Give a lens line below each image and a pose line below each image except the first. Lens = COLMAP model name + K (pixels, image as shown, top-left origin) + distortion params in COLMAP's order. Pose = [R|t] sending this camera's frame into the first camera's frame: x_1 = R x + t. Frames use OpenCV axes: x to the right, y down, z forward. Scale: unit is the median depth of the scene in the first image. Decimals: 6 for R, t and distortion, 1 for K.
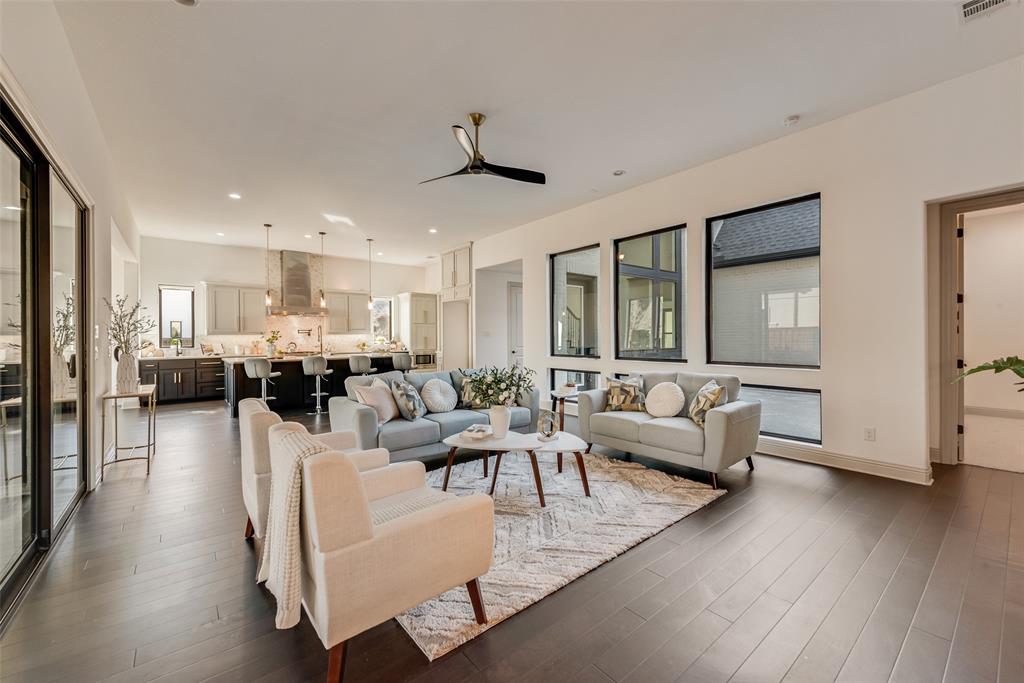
lens RADIAL K [[409.2, 0, 513.1], [0, 409.2, 339.4], [0, 0, 1]] dist [0.013488, -0.003961]
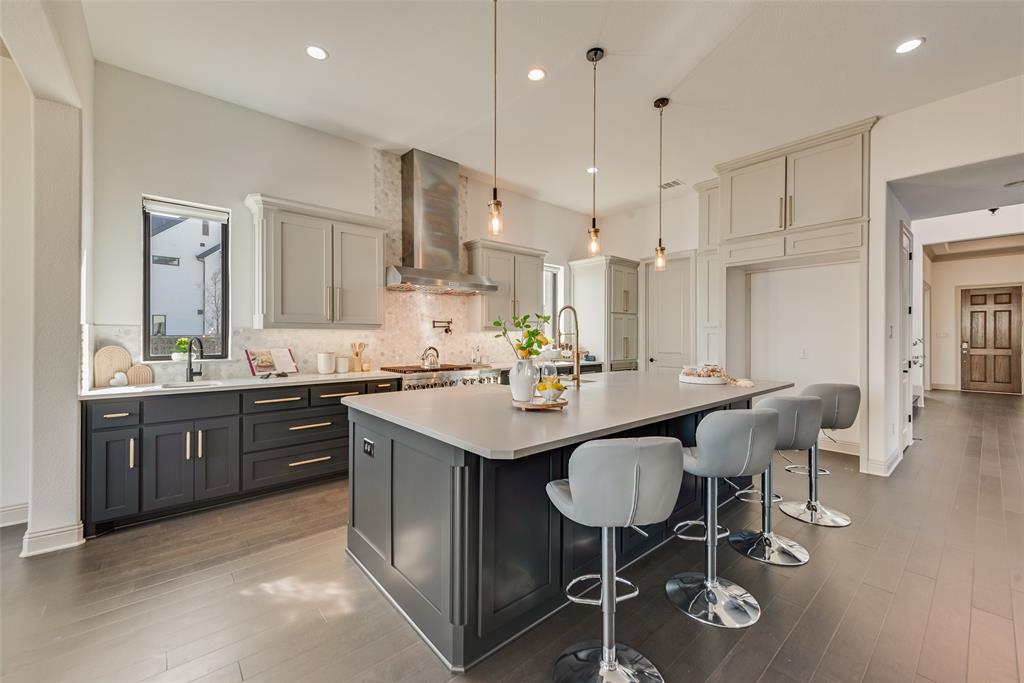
lens RADIAL K [[409.2, 0, 504.8], [0, 409.2, 338.1], [0, 0, 1]] dist [0.013488, -0.003961]
pose [[0.999460, 0.009558, 0.031446, -0.518139], [-0.009440, 0.999948, -0.003907, -0.001721], [-0.031482, 0.003608, 0.999498, 0.588645]]
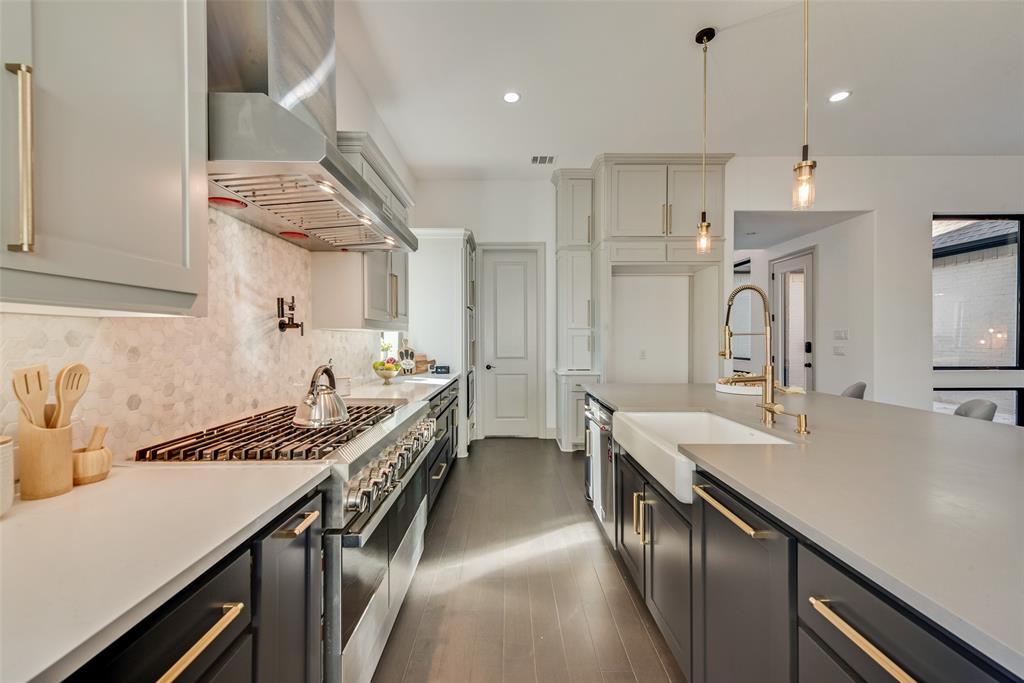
lens RADIAL K [[409.2, 0, 514.0], [0, 409.2, 337.9], [0, 0, 1]] dist [0.013488, -0.003961]
pose [[0.622016, 0.010942, 0.782928, -0.820128], [-0.000356, 0.999906, -0.013692, -0.003850], [-0.783004, 0.008238, 0.621962, 1.165685]]
